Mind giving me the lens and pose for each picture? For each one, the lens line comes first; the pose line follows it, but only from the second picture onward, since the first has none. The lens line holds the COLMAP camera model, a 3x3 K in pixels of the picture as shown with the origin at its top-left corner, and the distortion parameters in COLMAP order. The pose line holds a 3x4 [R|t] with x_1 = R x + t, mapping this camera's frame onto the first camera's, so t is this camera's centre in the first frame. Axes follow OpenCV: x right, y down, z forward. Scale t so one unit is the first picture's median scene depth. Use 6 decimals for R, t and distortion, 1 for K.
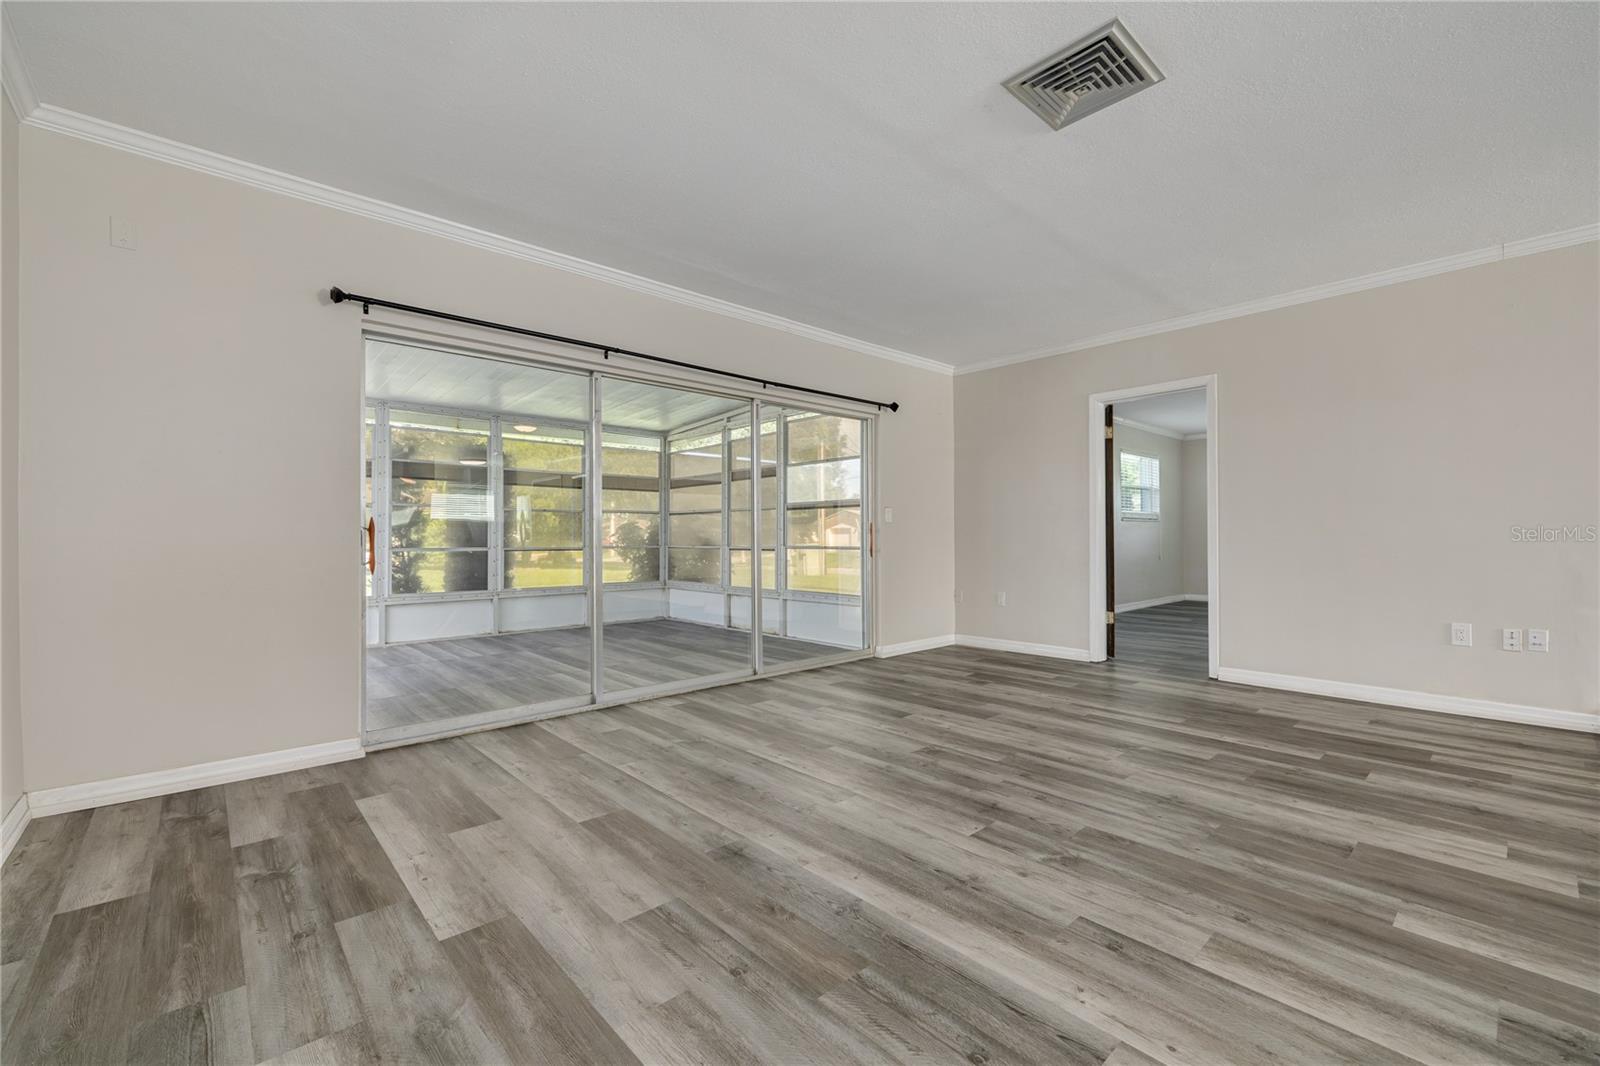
lens RADIAL K [[665.8, 0, 803.9], [0, 665.8, 539.5], [0, 0, 1]] dist [-0.001874, 0.000373]
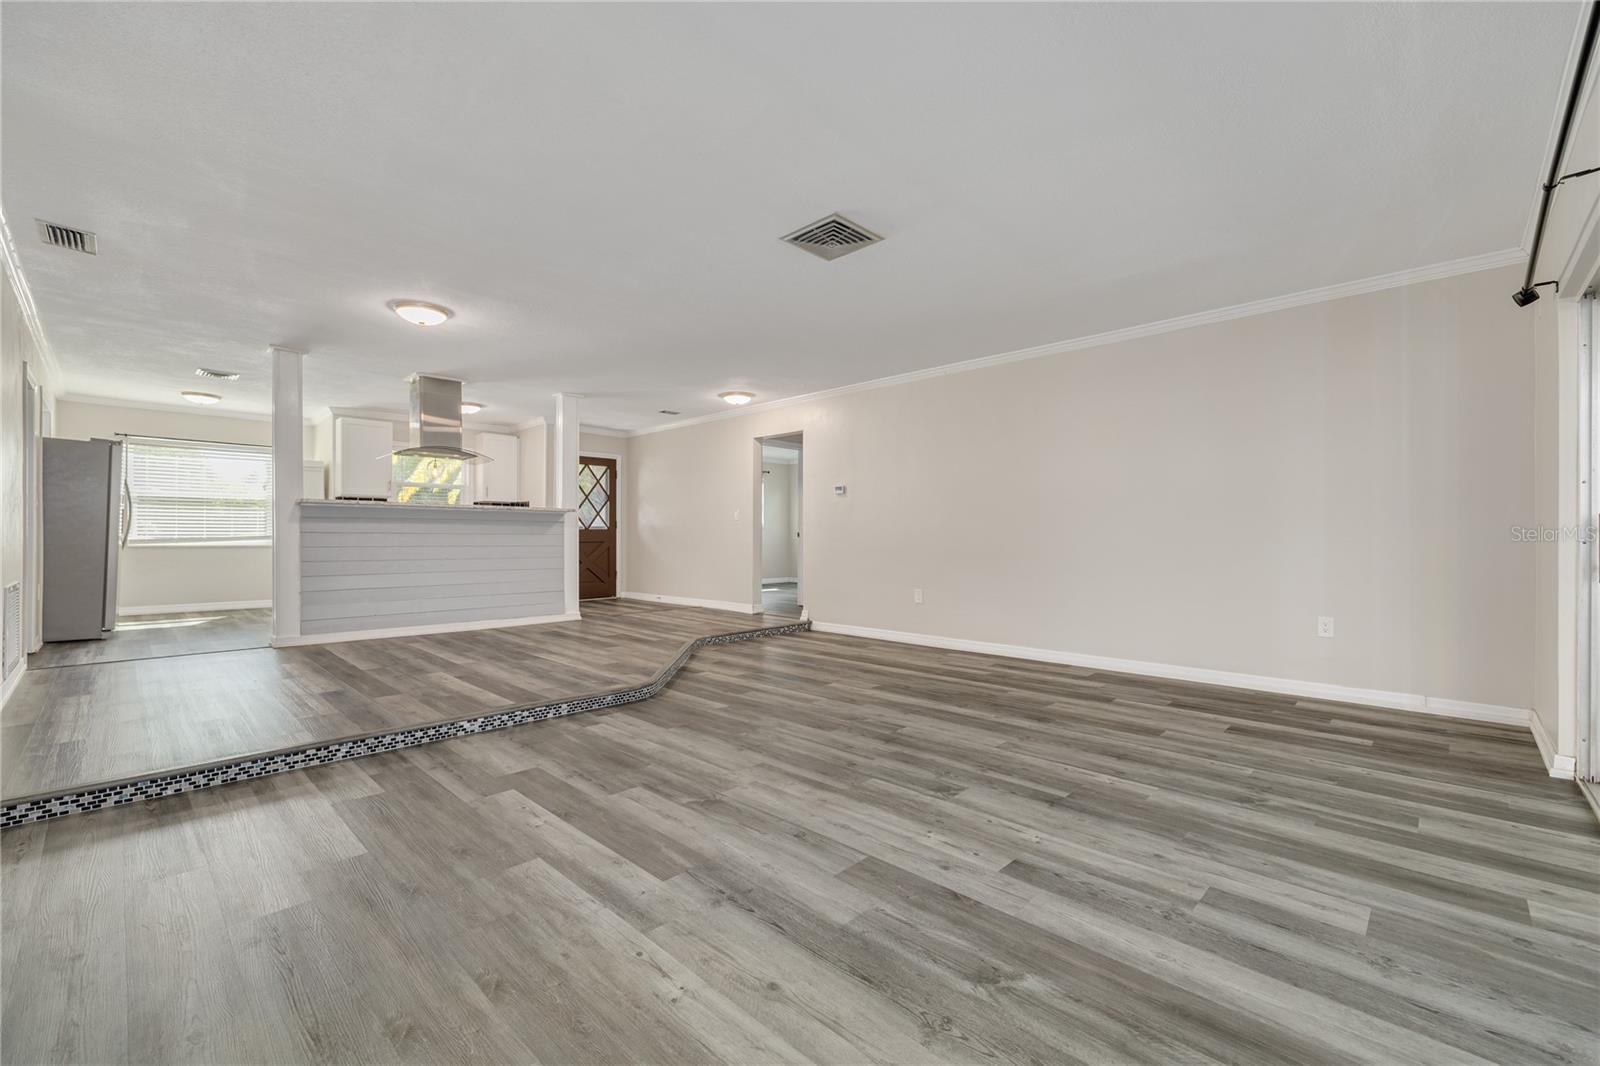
lens RADIAL K [[665.8, 0, 801.2], [0, 665.8, 533.8], [0, 0, 1]] dist [-0.001874, 0.000373]
pose [[-0.998119, 0.000749, -0.061301, 0.528317], [0.000946, 0.999994, -0.003186, -0.008646], [0.061298, -0.003238, -0.998114, 2.273023]]
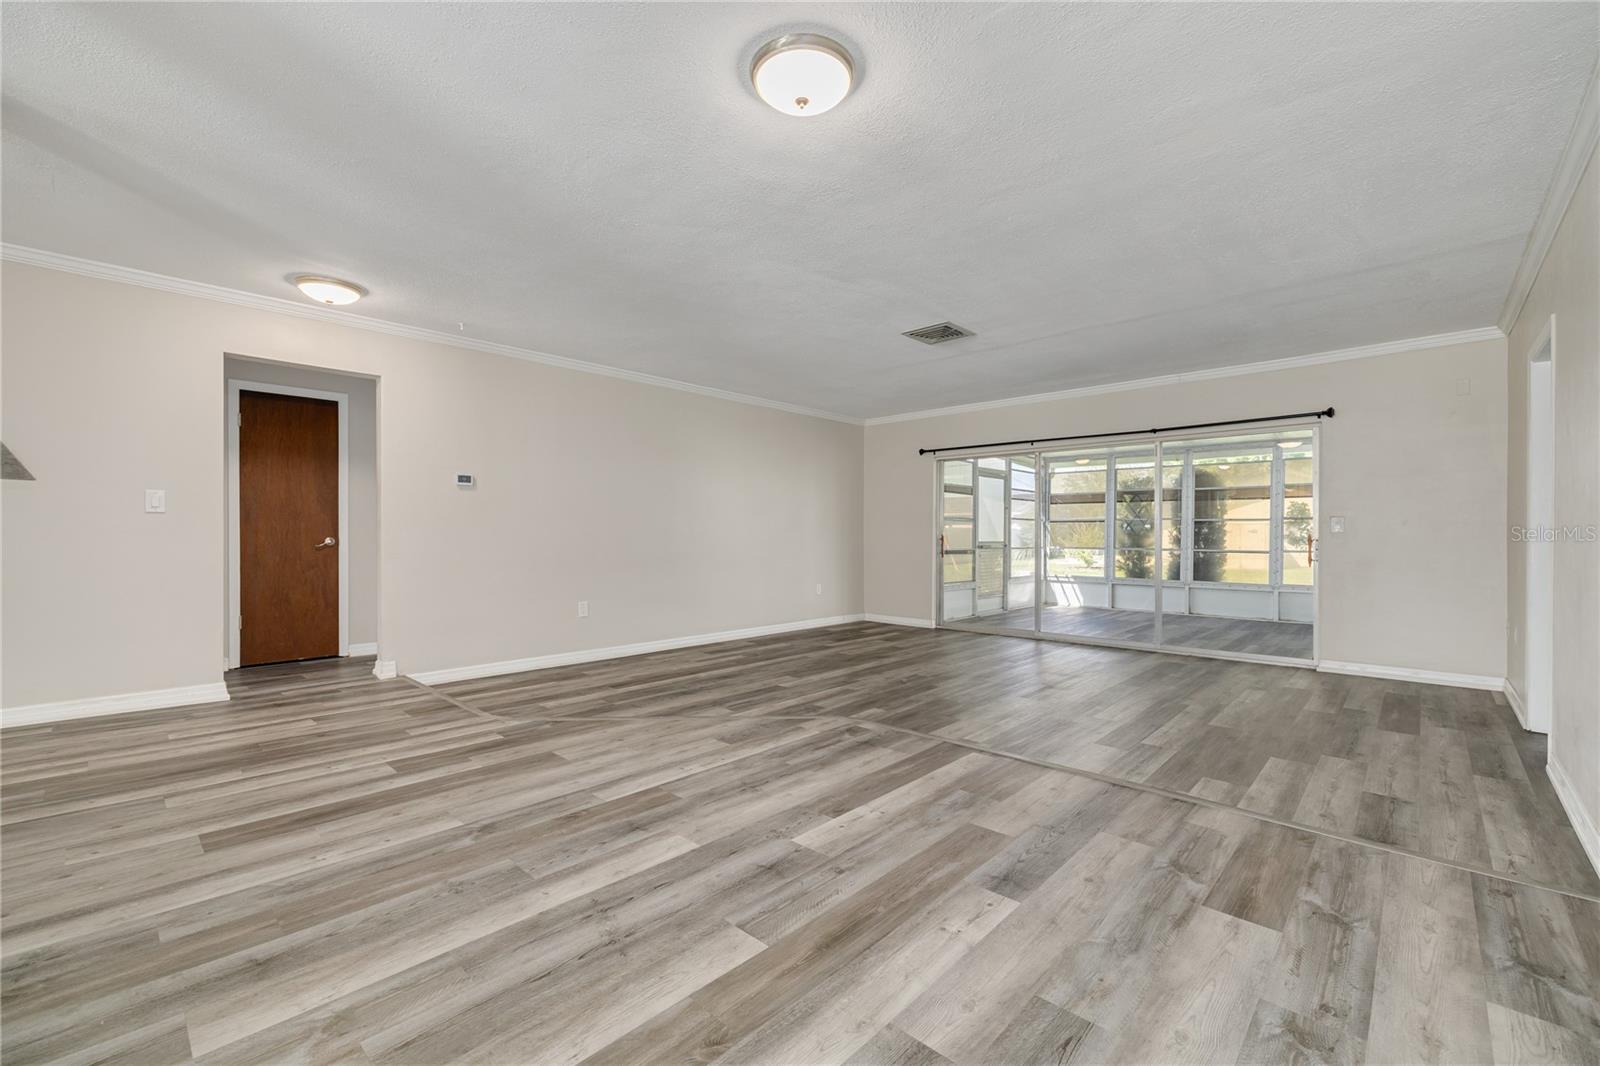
lens RADIAL K [[665.8, 0, 801.9], [0, 665.8, 537.4], [0, 0, 1]] dist [-0.001874, 0.000373]
pose [[0.081202, 0.007078, -0.996673, 2.262698], [-0.005471, 0.999963, 0.006656, -0.046515], [0.996683, 0.004912, 0.081238, 0.357662]]
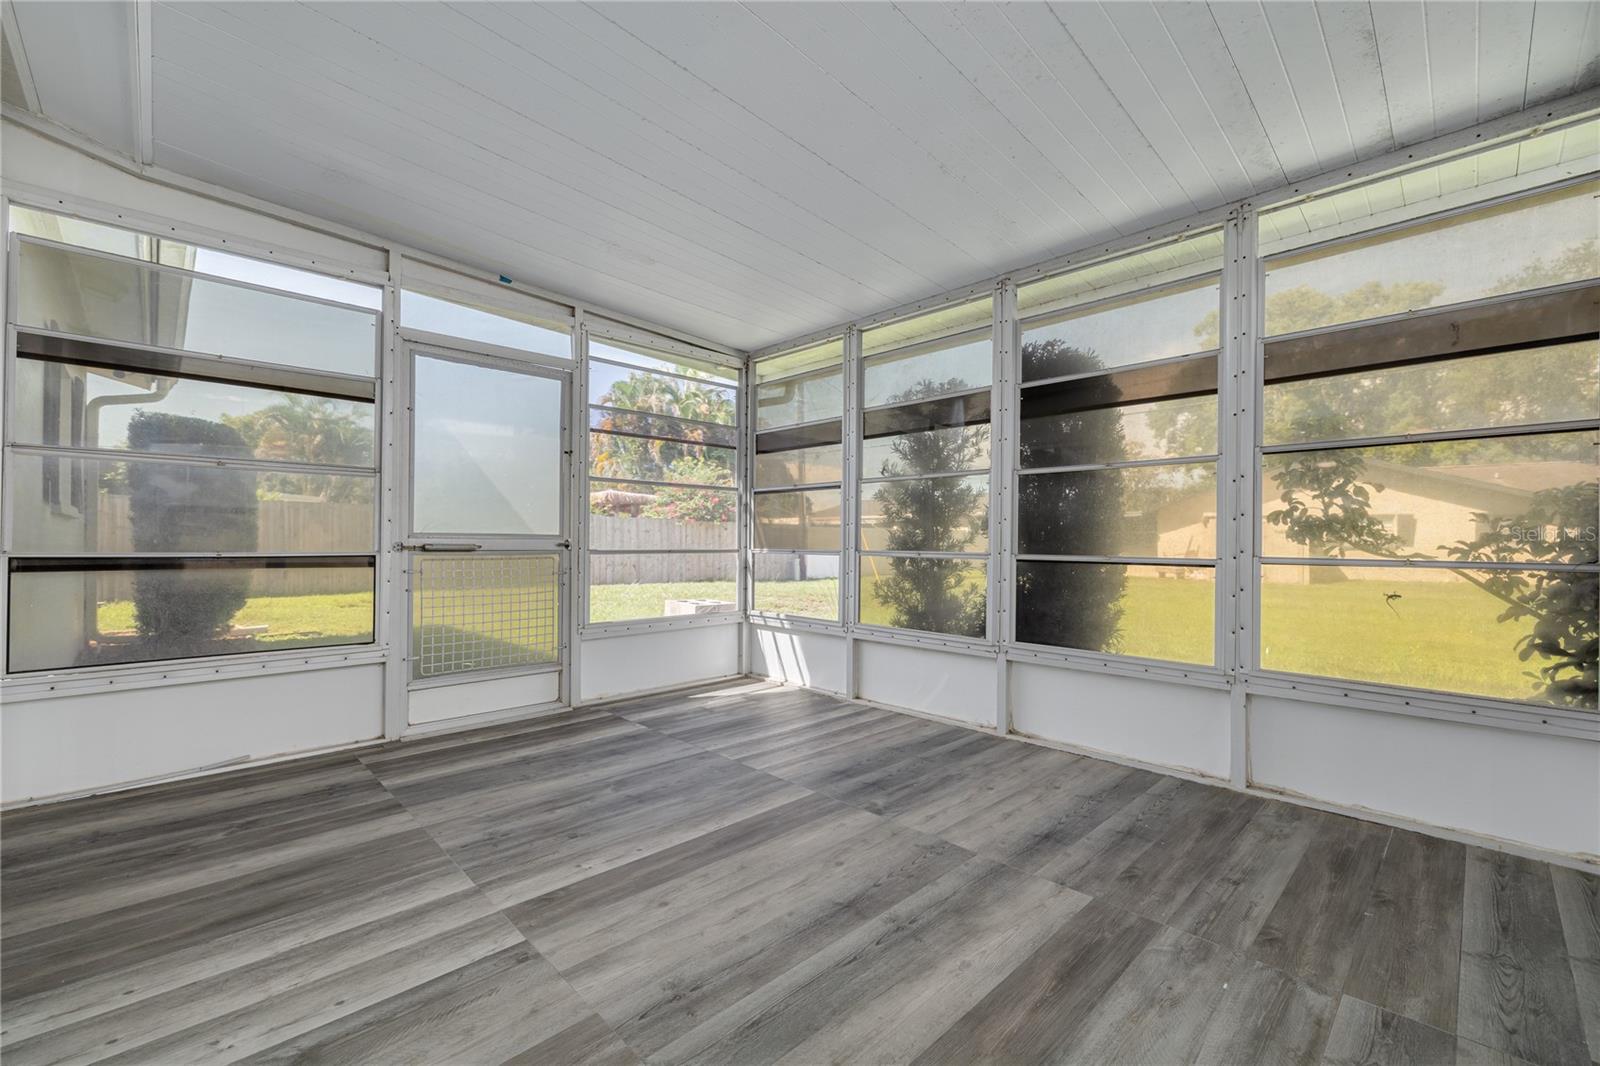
lens RADIAL K [[665.8, 0, 808.5], [0, 665.8, 526.9], [0, 0, 1]] dist [-0.001874, 0.000373]
pose [[0.048442, -0.019256, -0.998640, 0.033060], [-0.002372, 0.999809, -0.019394, 0.007901], [0.998823, 0.003308, 0.048387, 2.373367]]
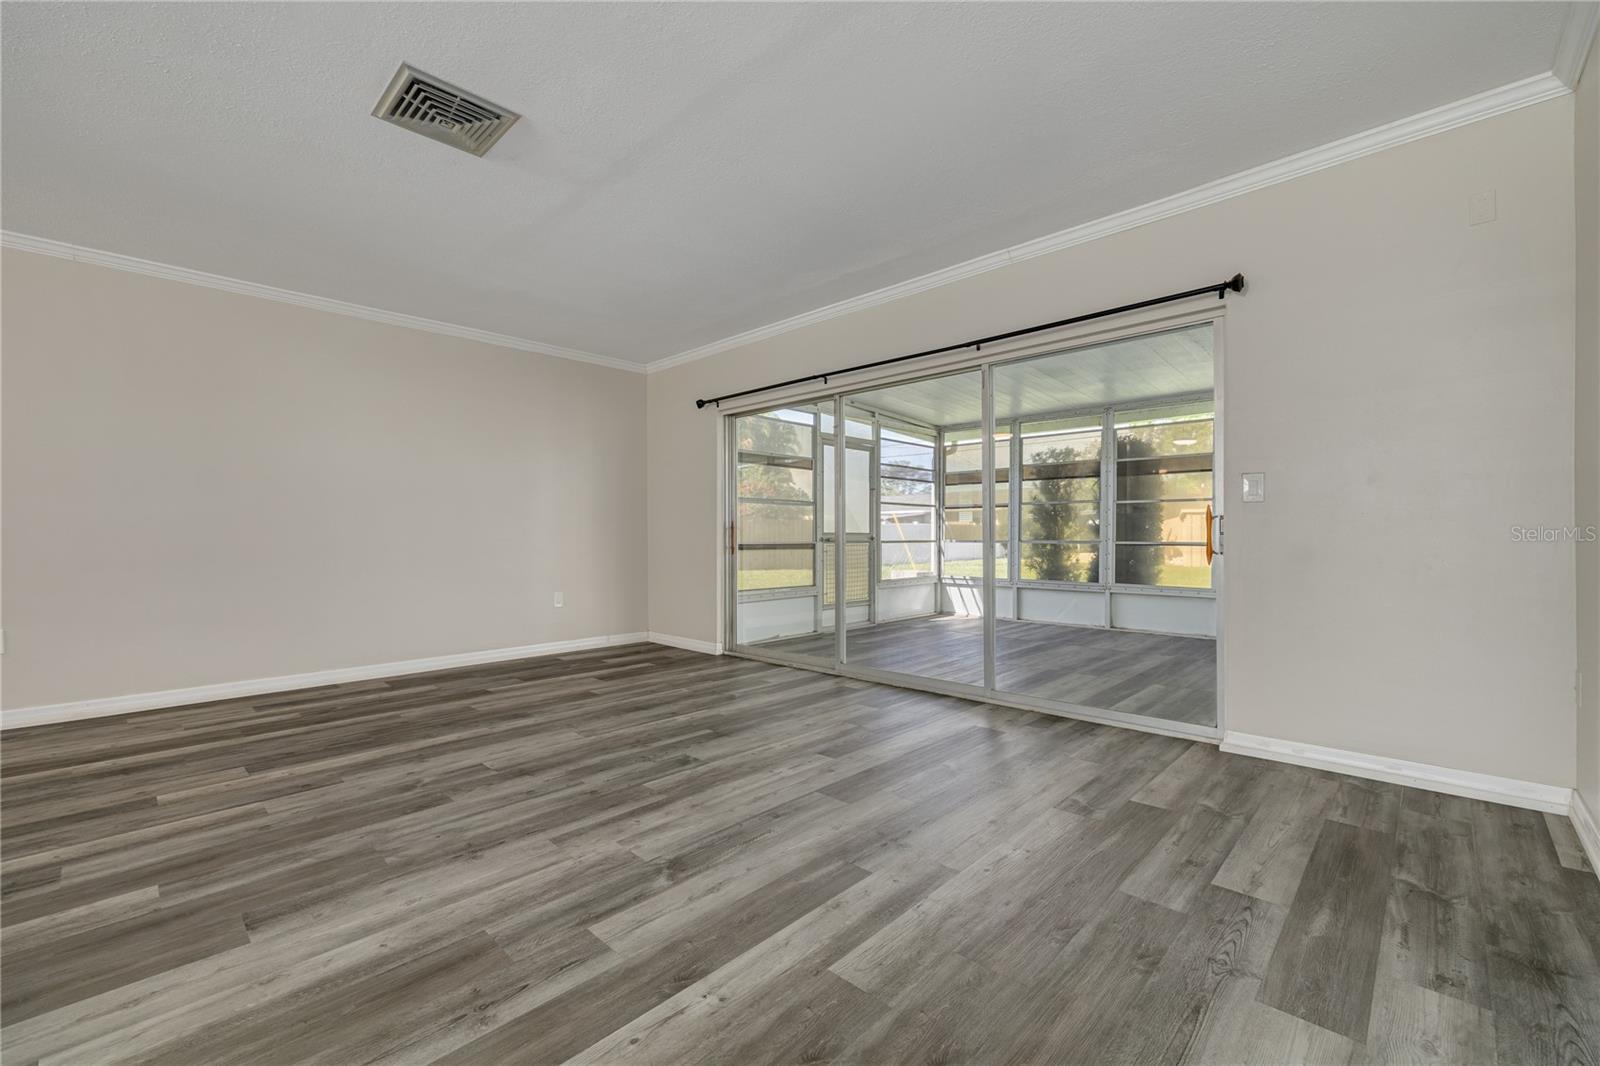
lens RADIAL K [[665.8, 0, 802.4], [0, 665.8, 539.4], [0, 0, 1]] dist [-0.001874, 0.000373]
pose [[0.068465, 0.009950, -0.997604, 1.401669], [0.001013, 0.999949, 0.010043, -0.003942], [0.997653, -0.001698, 0.068451, 1.359851]]
